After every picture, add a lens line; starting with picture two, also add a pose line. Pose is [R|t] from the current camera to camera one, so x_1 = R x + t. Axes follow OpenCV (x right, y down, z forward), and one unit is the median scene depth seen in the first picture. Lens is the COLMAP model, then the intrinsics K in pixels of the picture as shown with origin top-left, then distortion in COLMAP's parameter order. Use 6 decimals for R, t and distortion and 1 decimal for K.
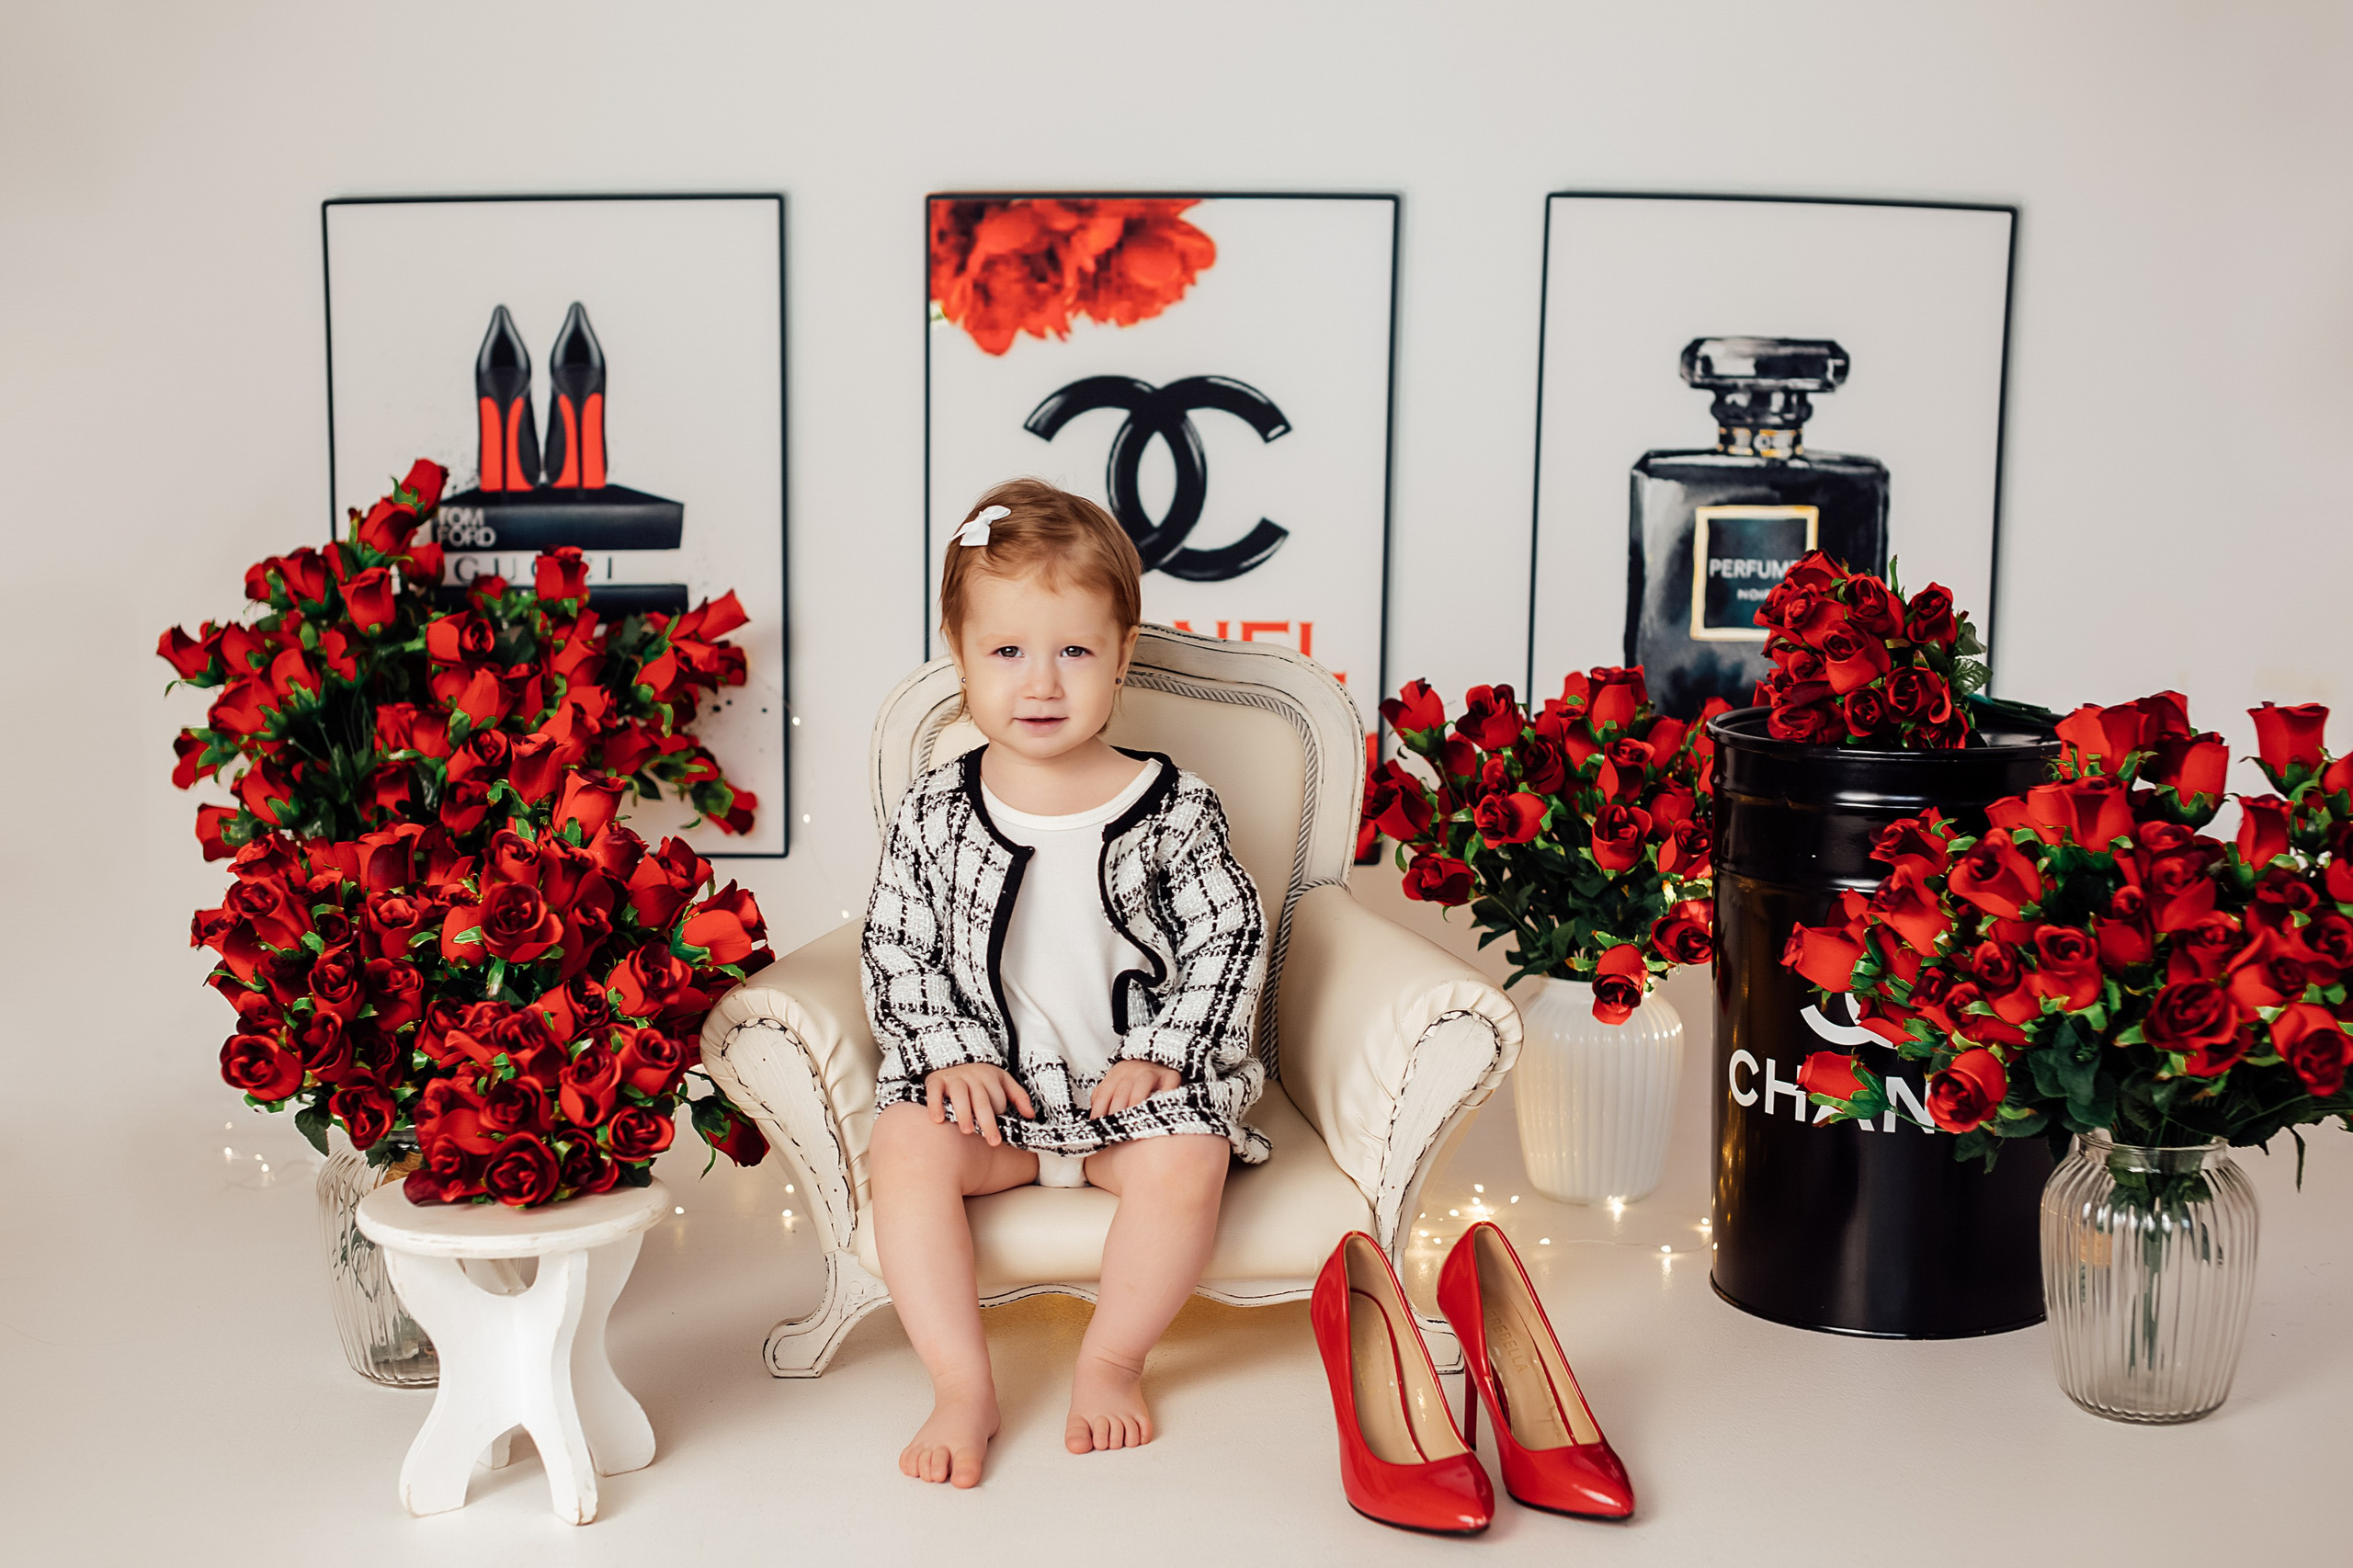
lens RADIAL K [[3252.3, 0, 1178.1], [0, 3252.3, 818.3], [0, 0, 1]] dist [-0.145461, 0.289769]
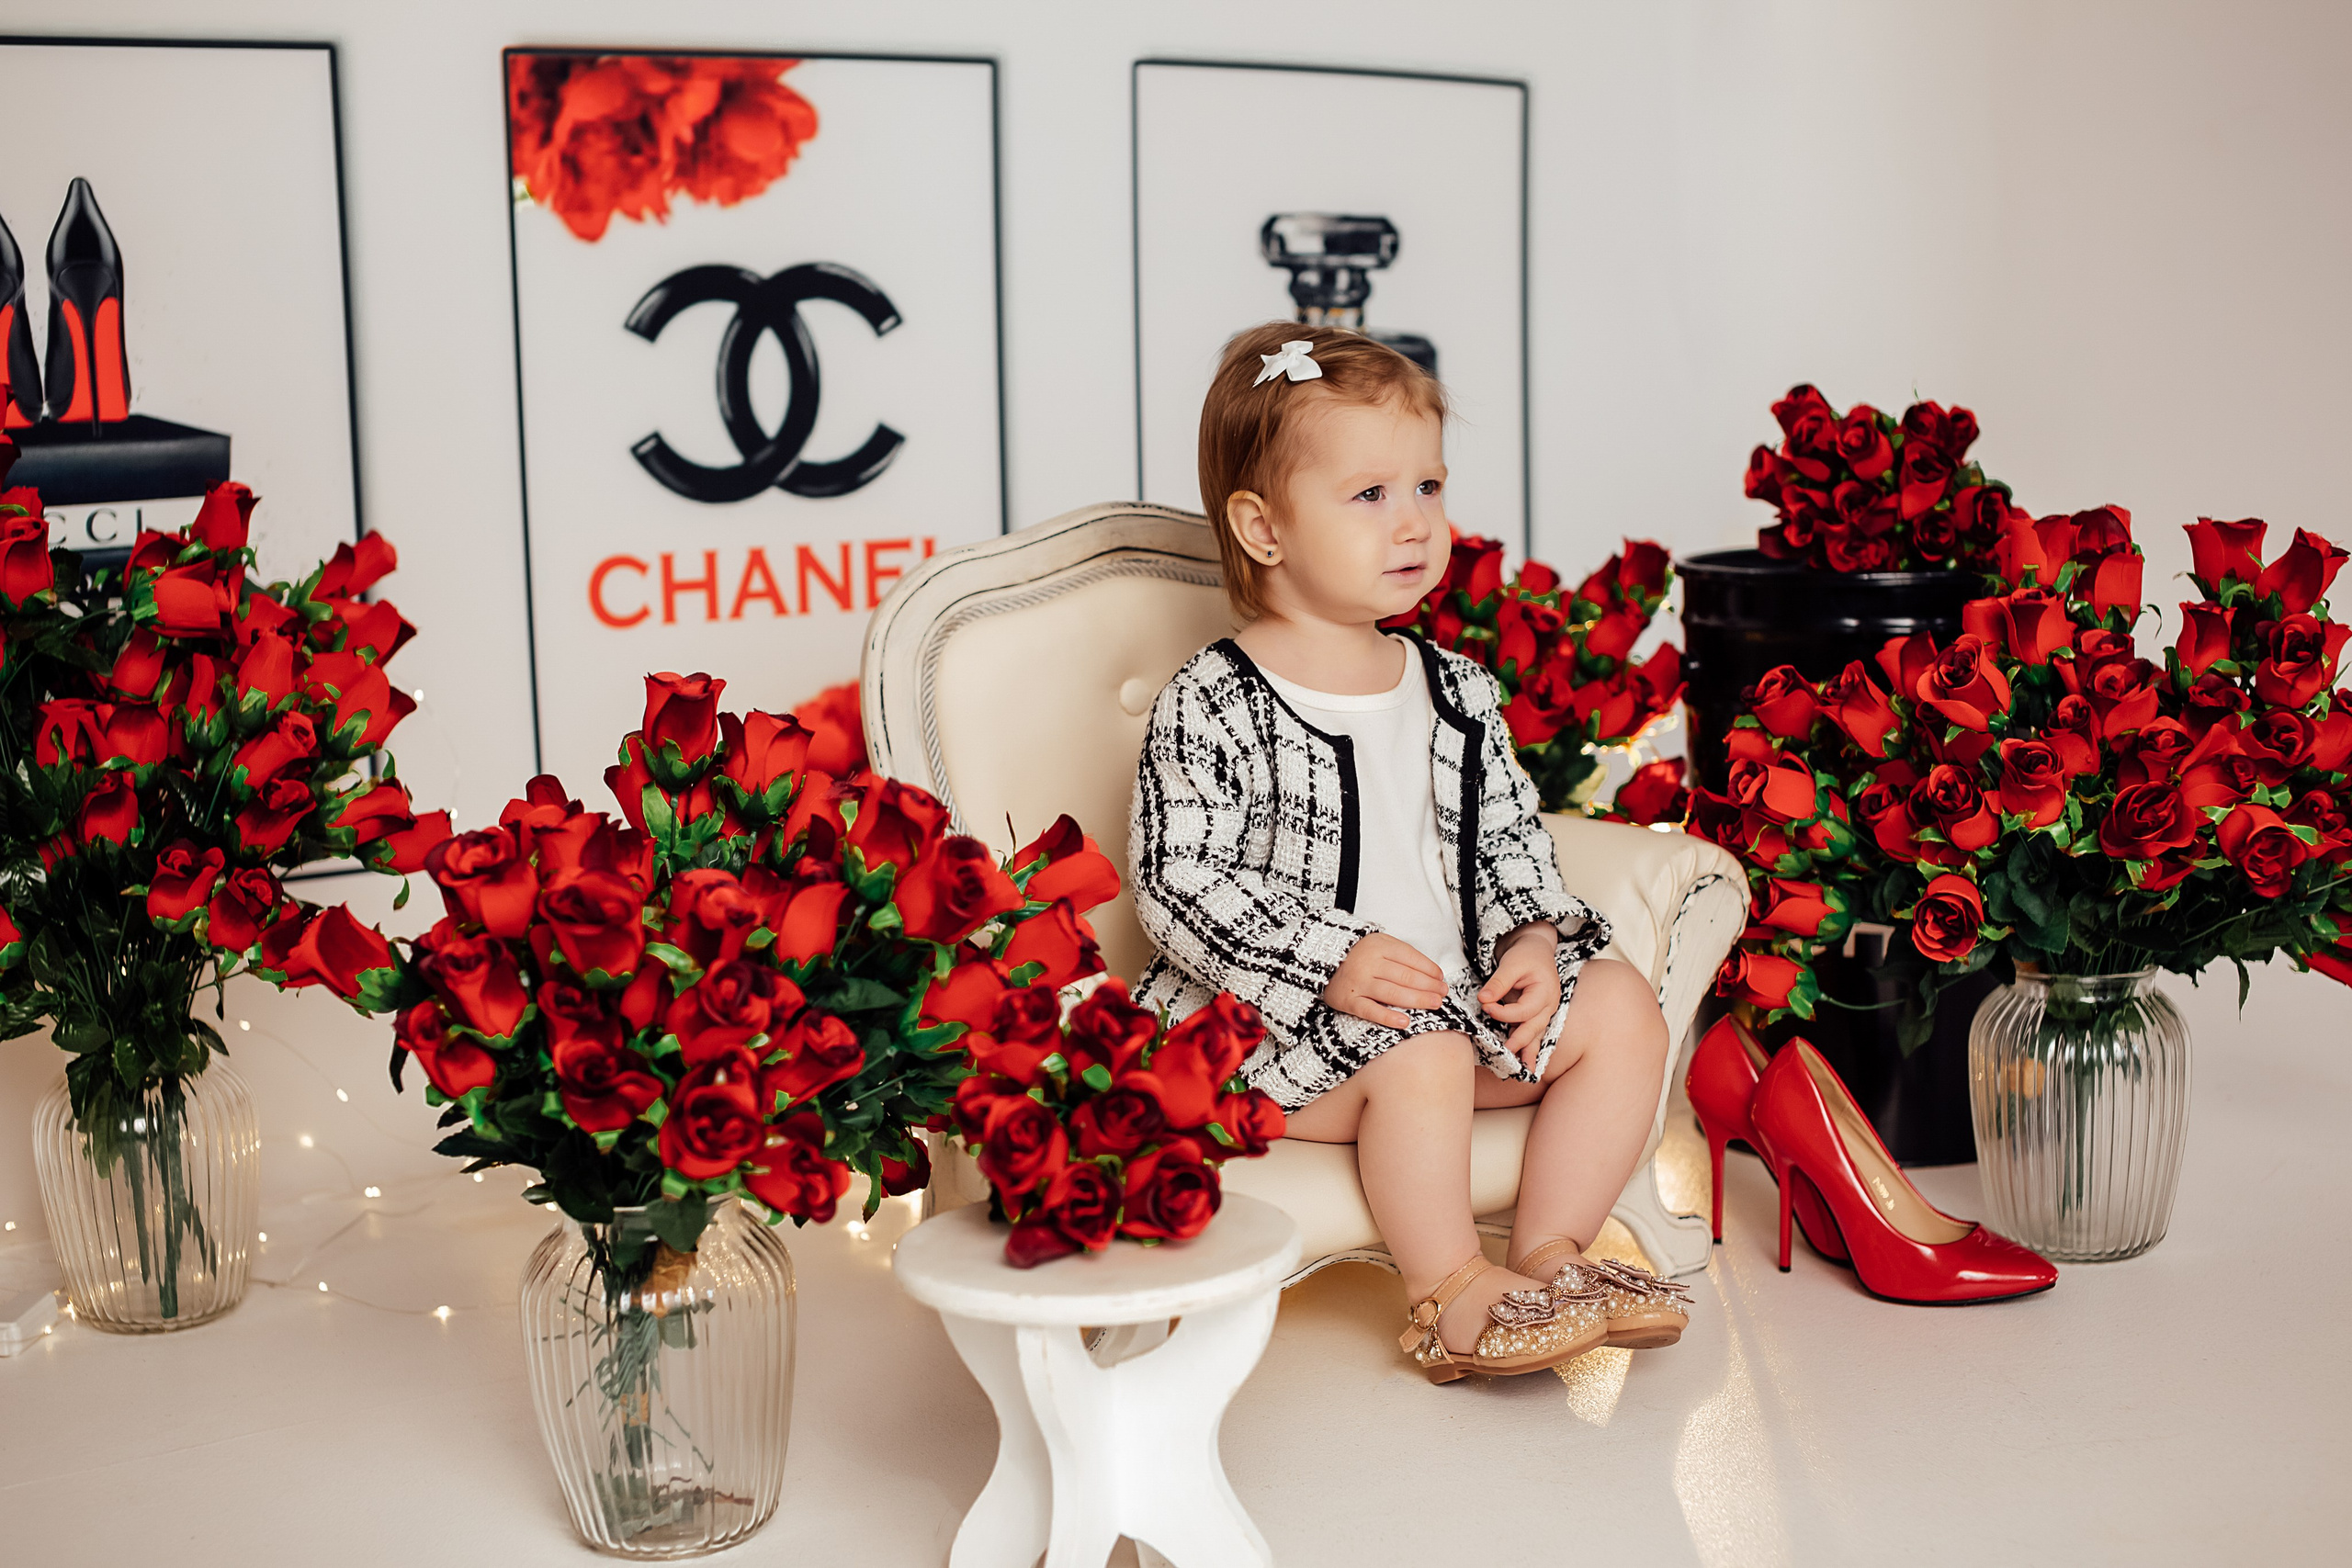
lens RADIAL K [[3190.2, 0, 1186.4], [0, 3190.2, 783.4], [0, 0, 1]] dist [-0.149253, 0.290510]
pose [[0.825479, -0.101795, 0.555177, -0.399419], [0.113507, 0.993447, 0.013383, 0.002926], [-0.552901, 0.051969, 0.831625, 0.242503]]
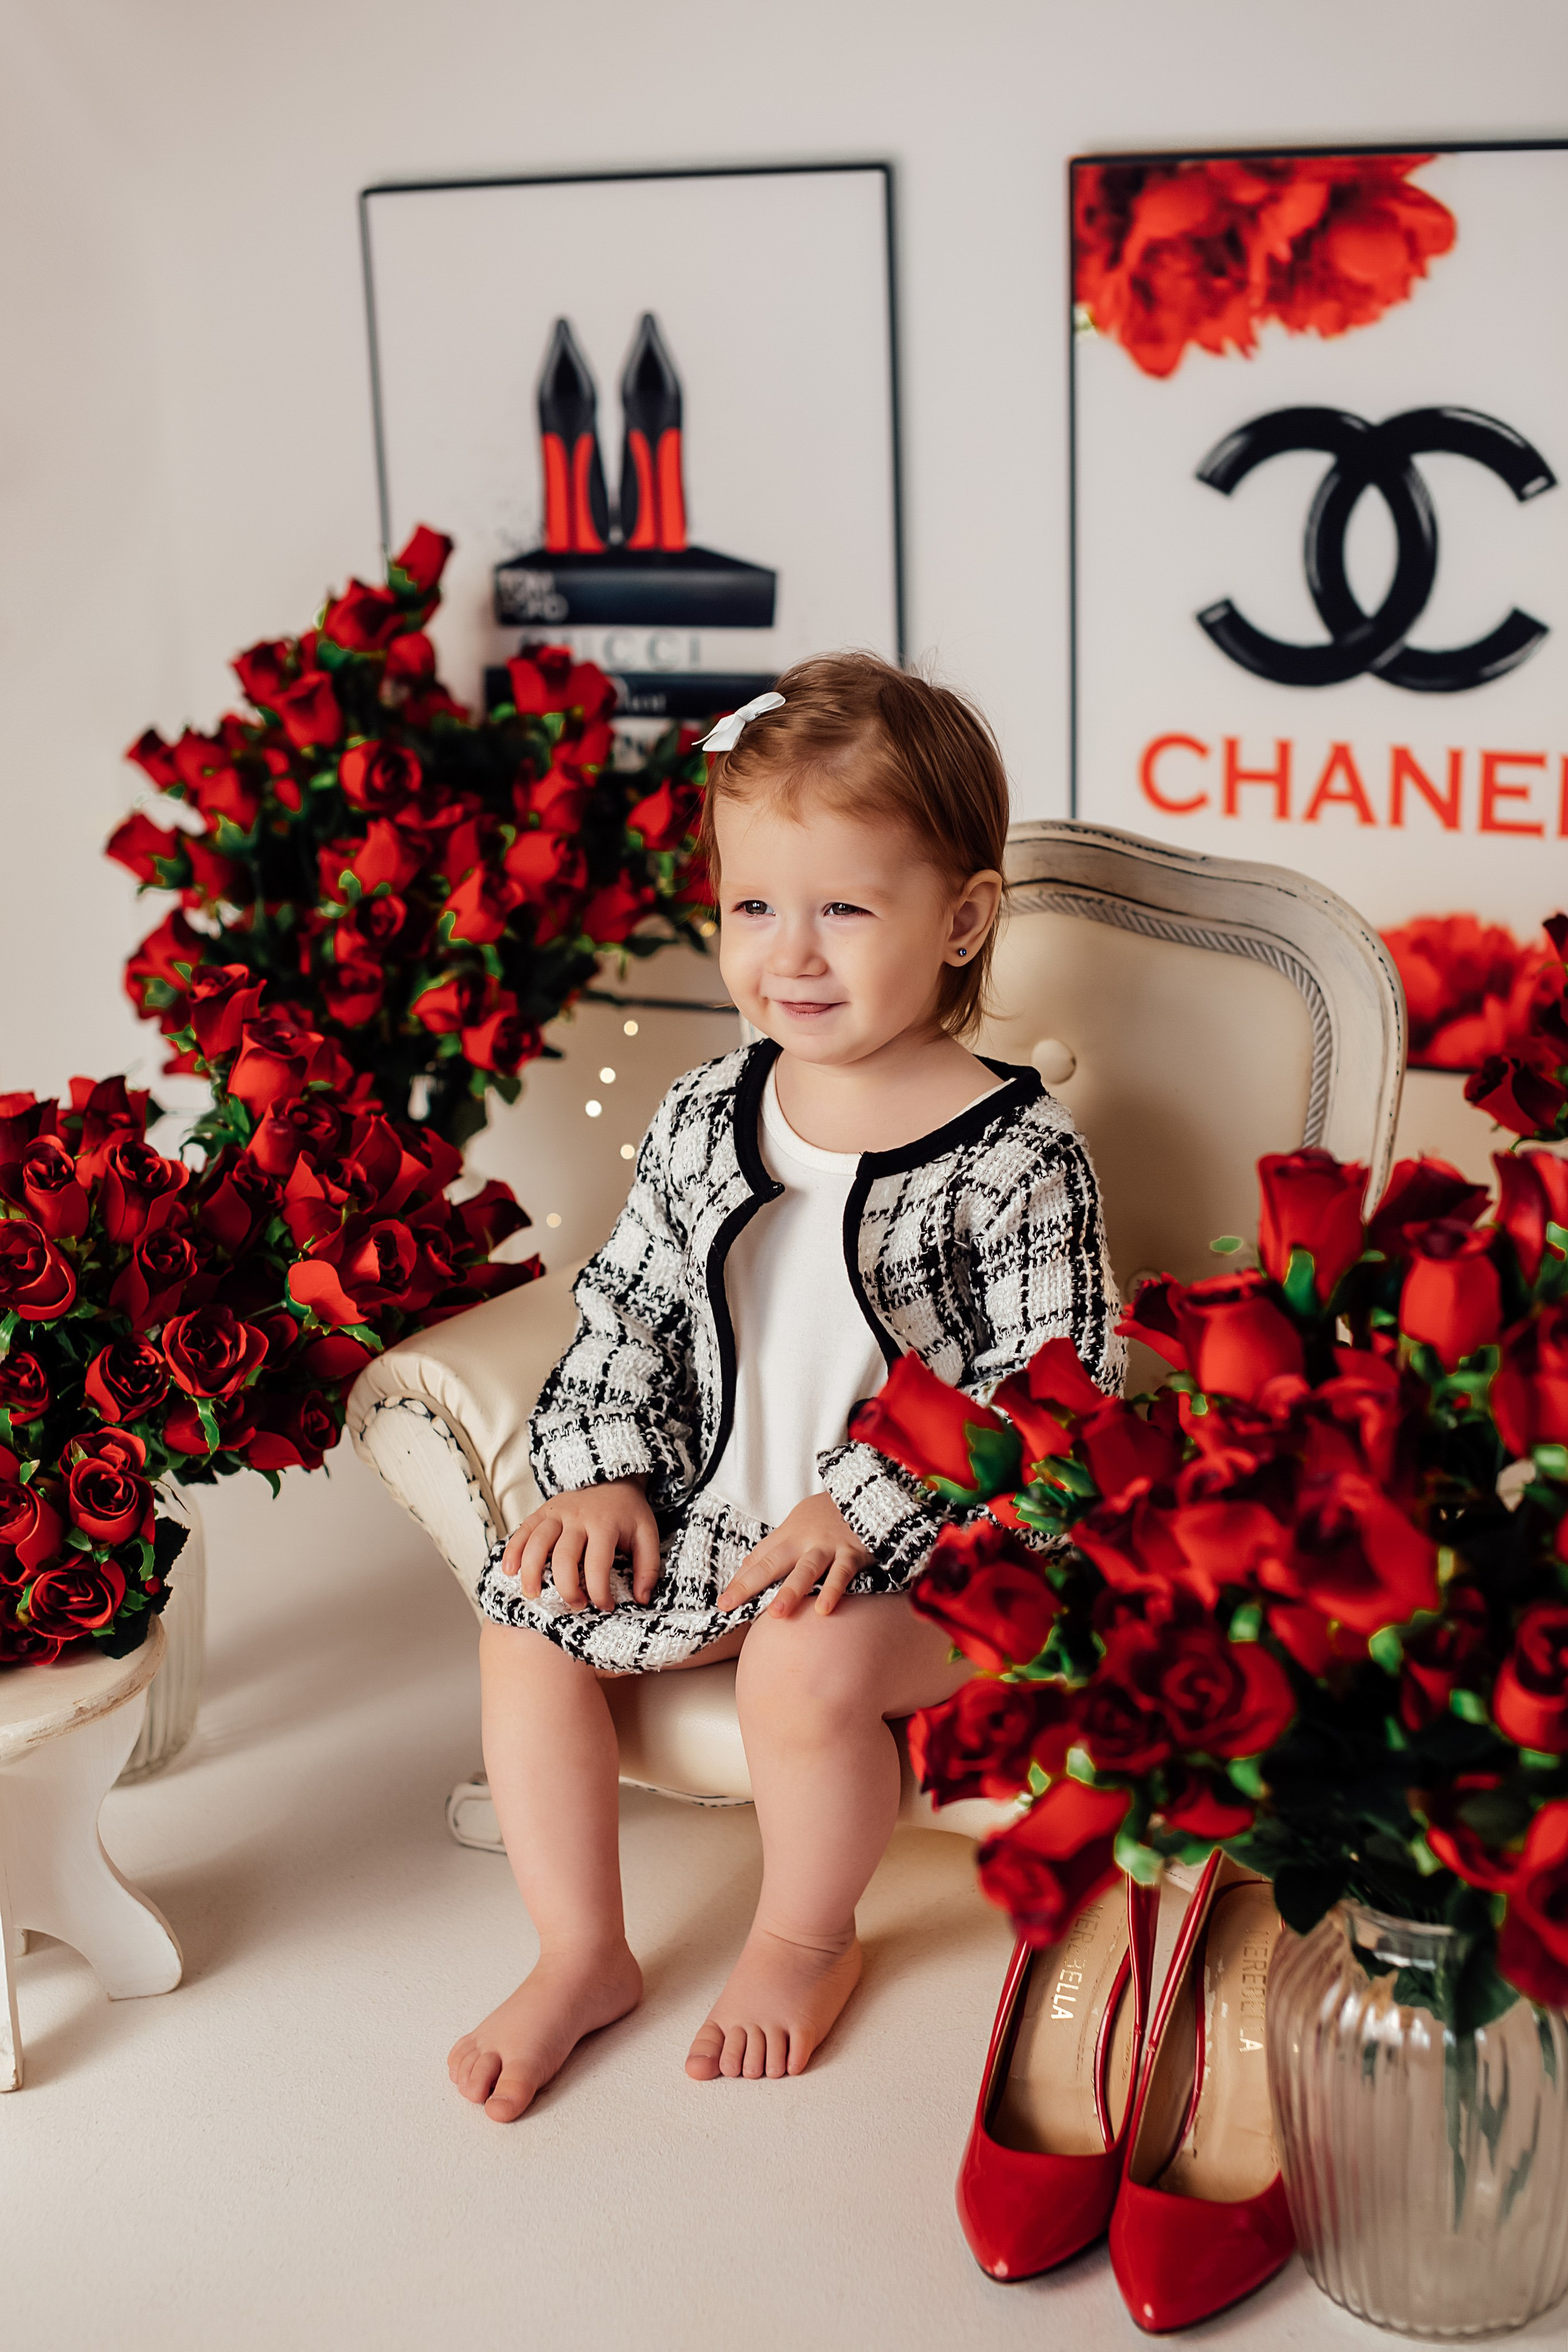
lens RADIAL K [[3250.9, 0, 778.1], [0, 3250.9, 1178.4], [0, 0, 1]] dist [-0.145461, 0.289769]
pose [[0.910933, 0.089489, -0.402731, 0.177295], [-0.025296, 0.986470, 0.161981, -0.080063], [0.411777, -0.137366, 0.900872, 0.279584]]
